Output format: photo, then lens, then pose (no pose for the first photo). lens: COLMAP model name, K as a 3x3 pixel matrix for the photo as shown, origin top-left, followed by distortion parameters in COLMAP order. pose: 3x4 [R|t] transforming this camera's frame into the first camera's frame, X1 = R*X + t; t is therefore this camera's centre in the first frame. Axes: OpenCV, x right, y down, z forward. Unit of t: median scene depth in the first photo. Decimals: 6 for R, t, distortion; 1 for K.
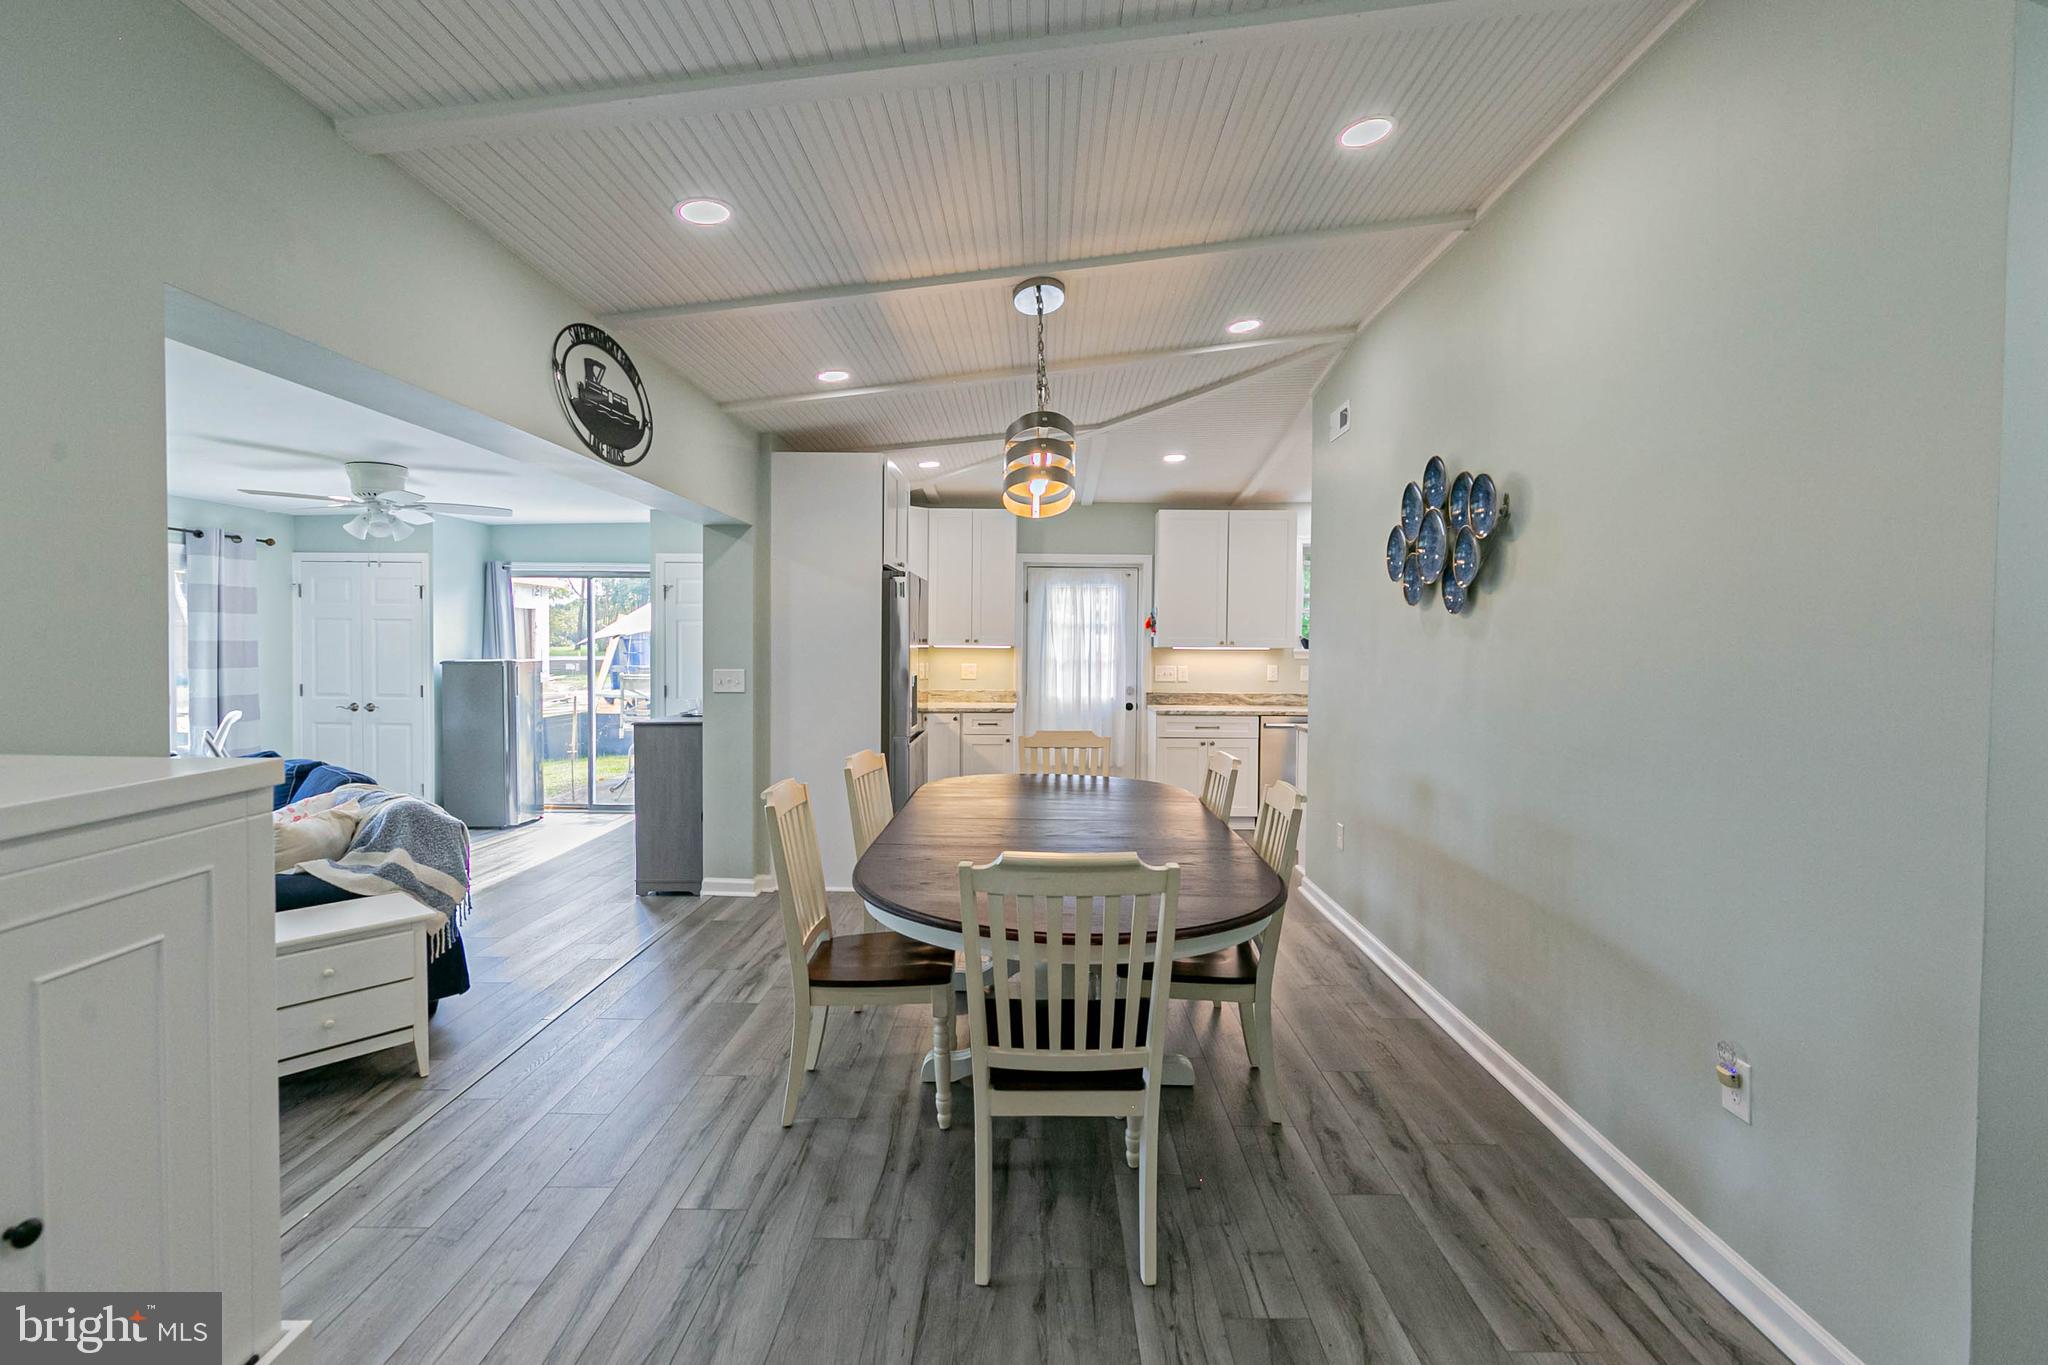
lens RADIAL K [[938.3, 0, 1026.5], [0, 938.3, 674.7], [0, 0, 1]] dist [0.005671, -0.000286]
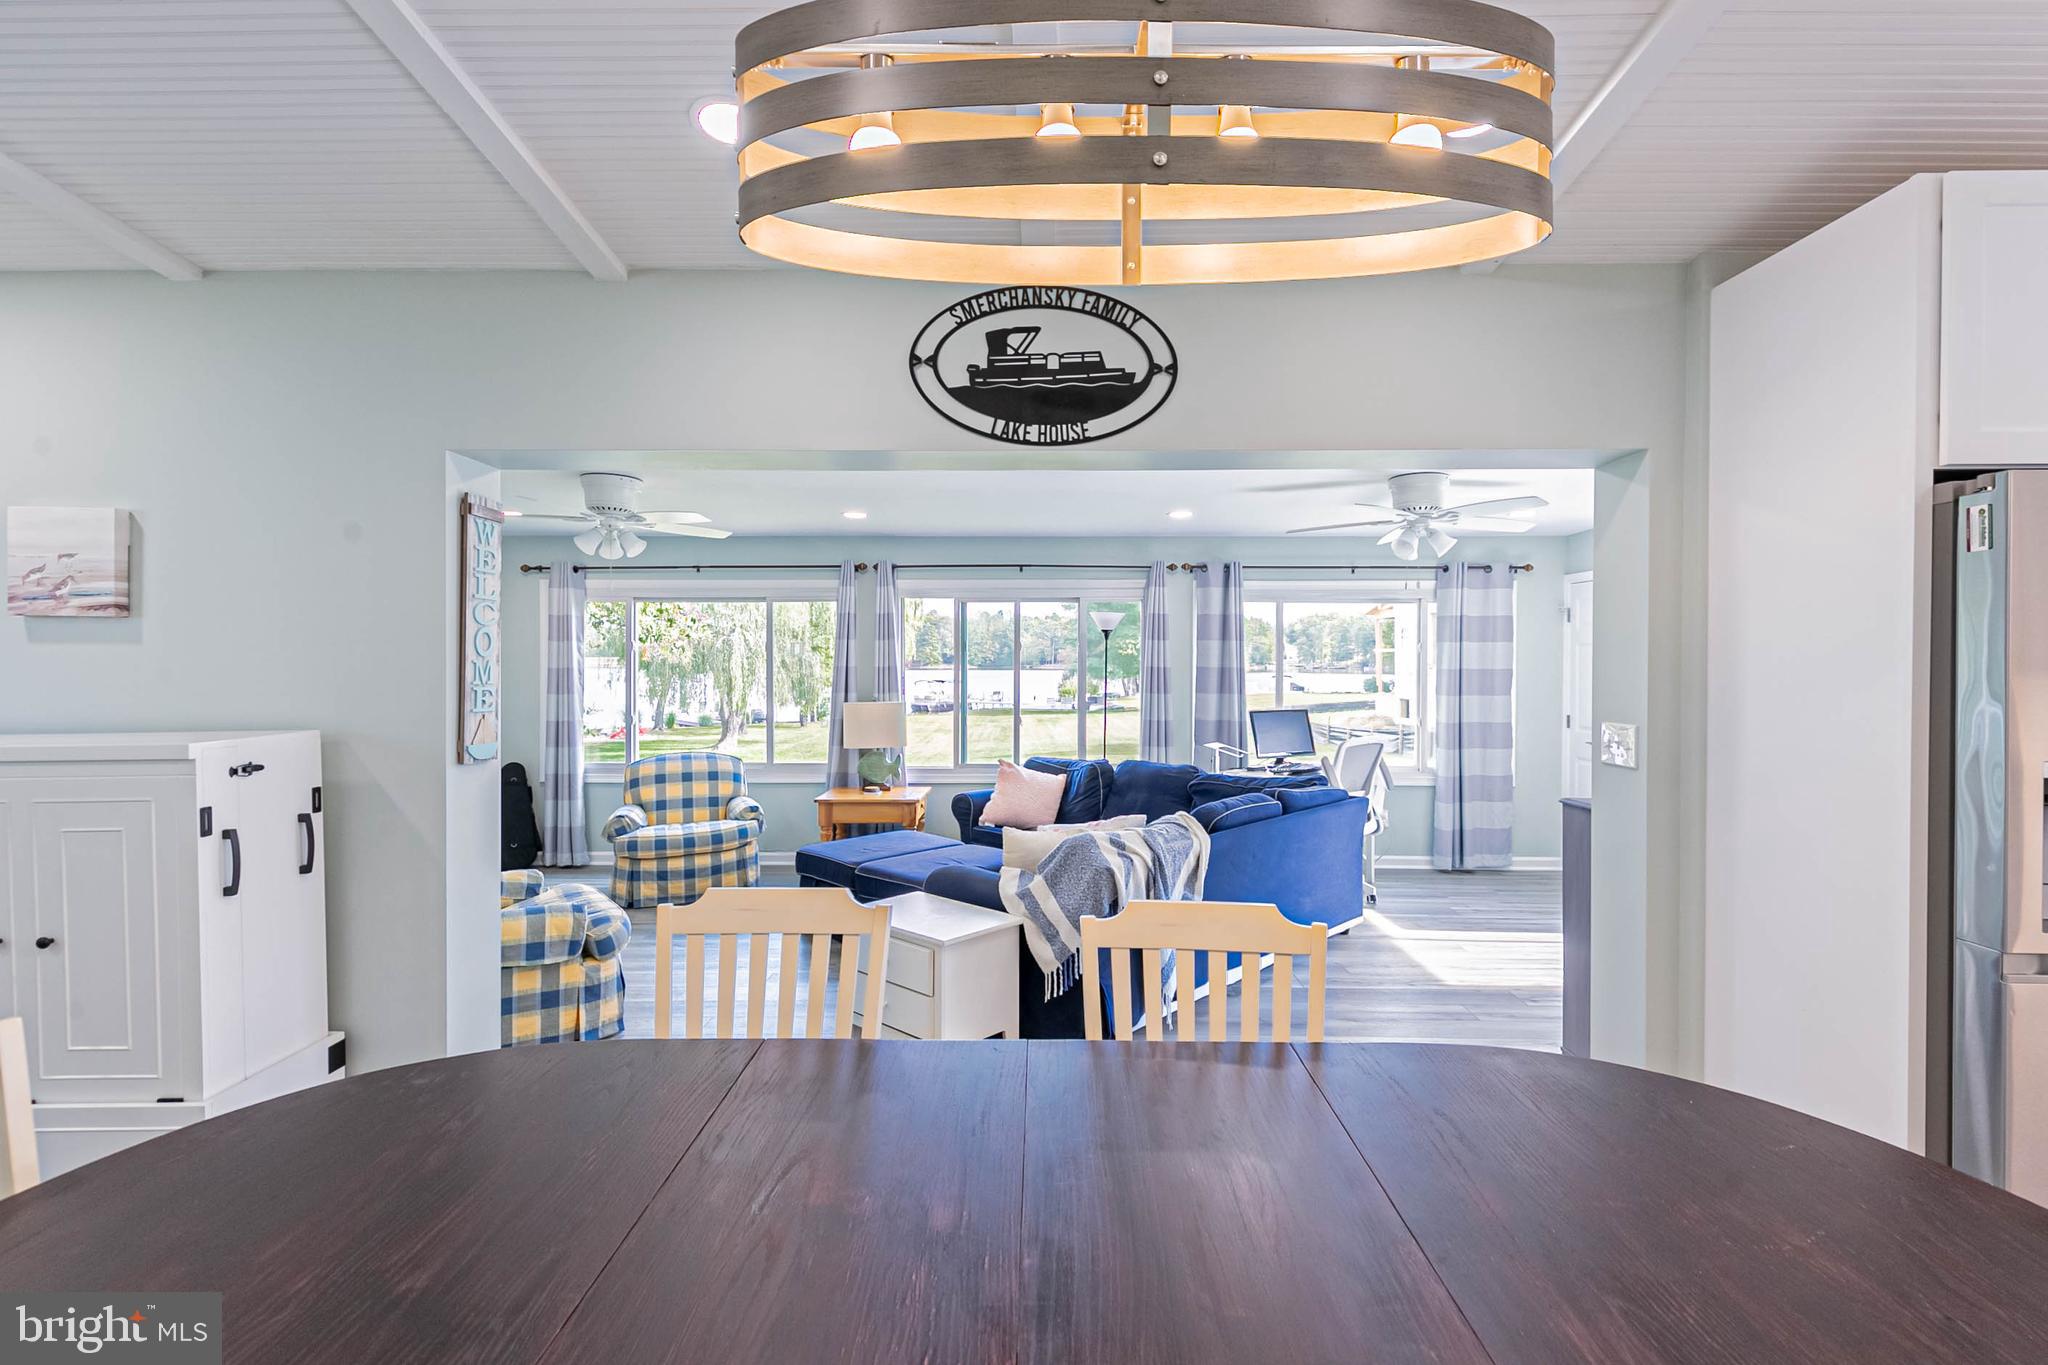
lens RADIAL K [[938.3, 0, 1027.7], [0, 938.3, 663.5], [0, 0, 1]] dist [0.005671, -0.000286]
pose [[-0.001445, -0.005217, -0.999985, 0.386981], [-0.035219, 0.999366, -0.005163, -0.043145], [0.999379, 0.035211, -0.001628, 1.117037]]
